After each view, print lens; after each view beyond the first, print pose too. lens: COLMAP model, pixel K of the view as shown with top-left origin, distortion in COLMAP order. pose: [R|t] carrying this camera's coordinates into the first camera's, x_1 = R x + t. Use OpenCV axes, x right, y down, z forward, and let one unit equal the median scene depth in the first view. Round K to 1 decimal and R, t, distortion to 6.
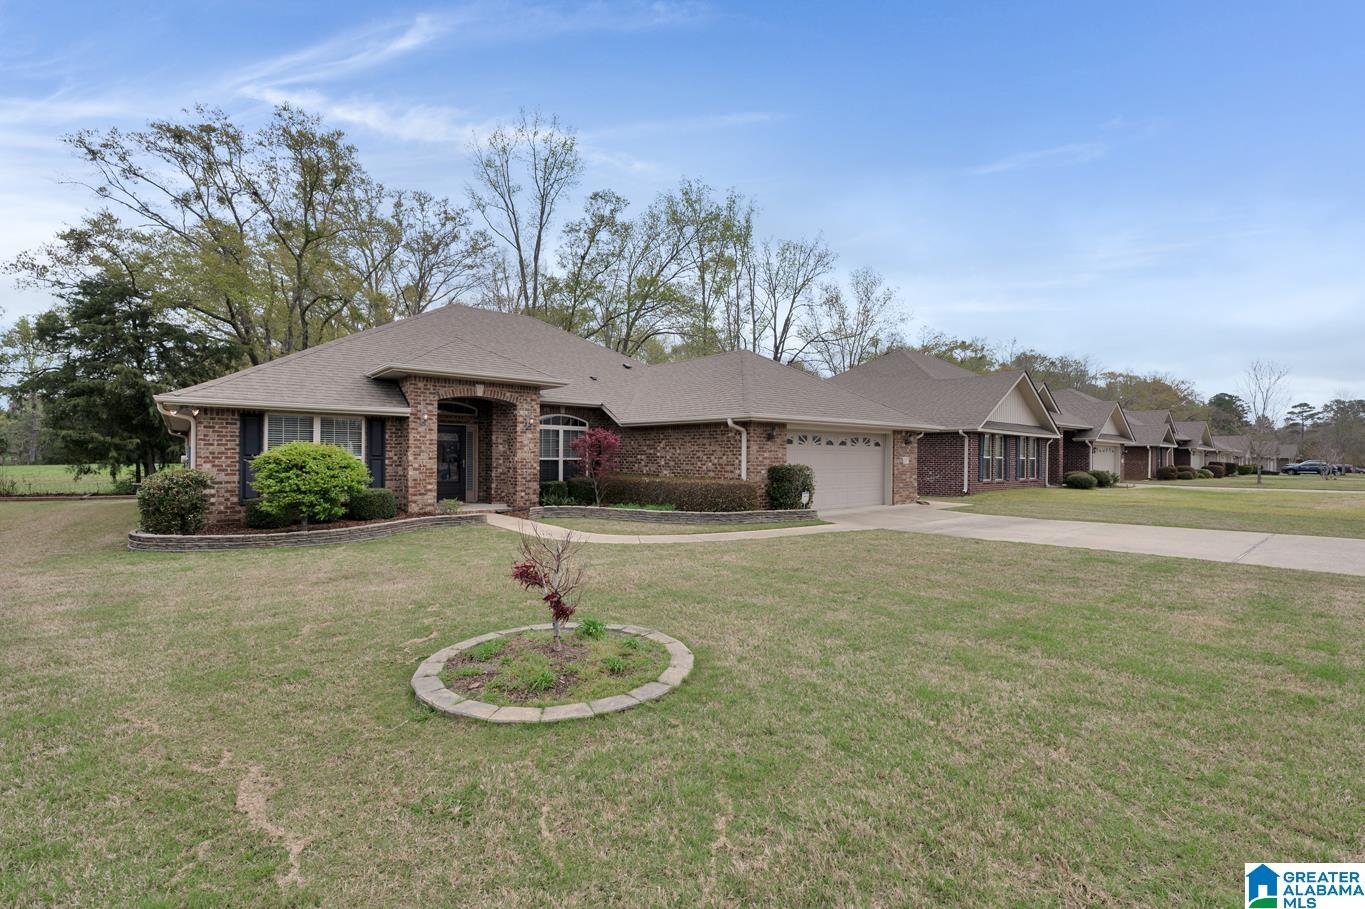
lens RADIAL K [[562.1, 0, 682.5], [0, 562.1, 454.5], [0, 0, 1]] dist [0.000285, 0.000038]
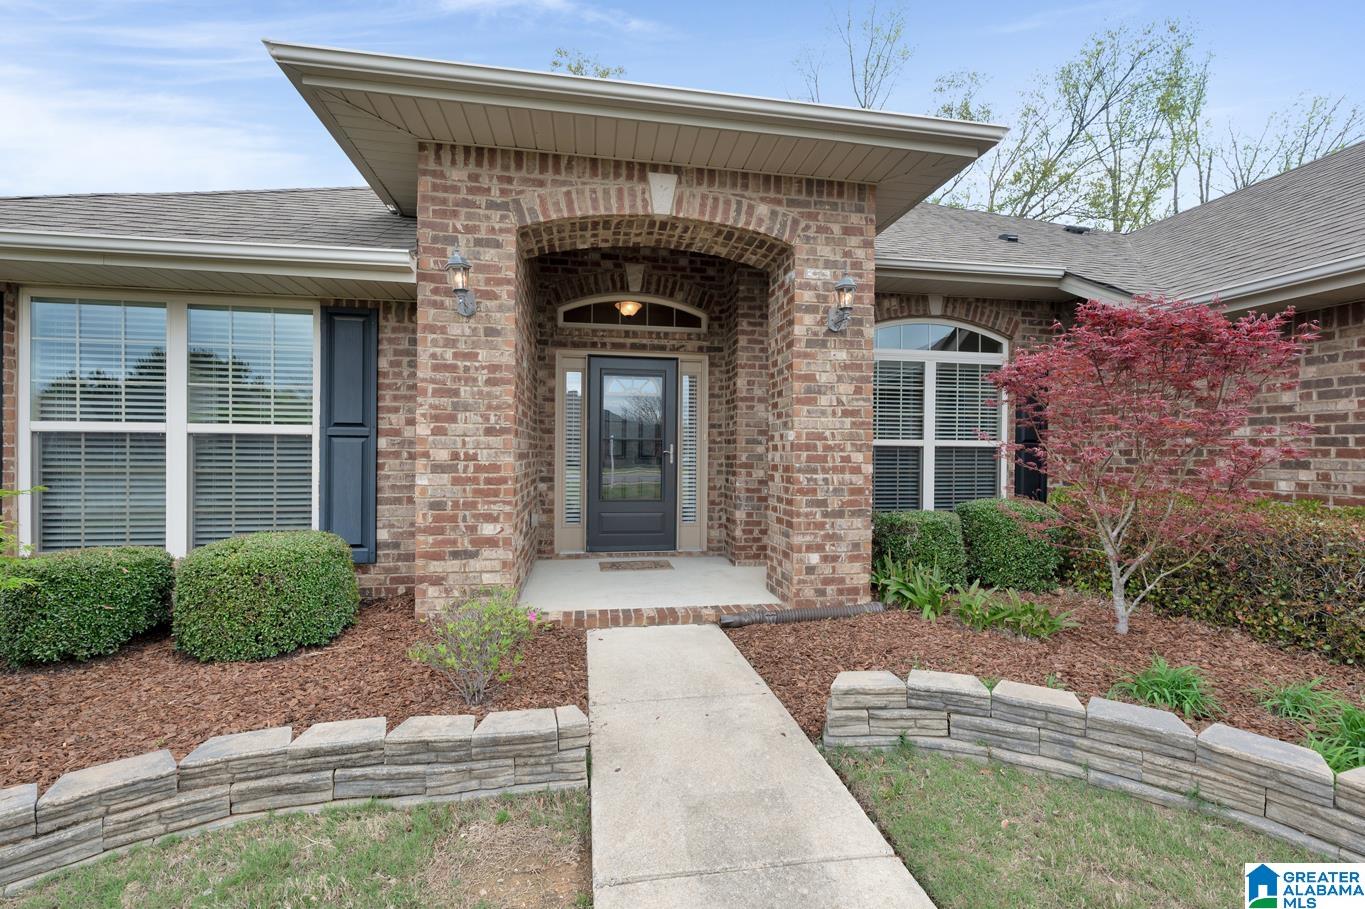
lens RADIAL K [[562.1, 0, 682.5], [0, 562.1, 454.5], [0, 0, 1]] dist [0.000285, 0.000038]
pose [[0.851187, 0.002416, -0.524856, -0.191429], [-0.000207, 0.999991, 0.004268, 0.015675], [0.524862, -0.003524, 0.851180, 0.723271]]
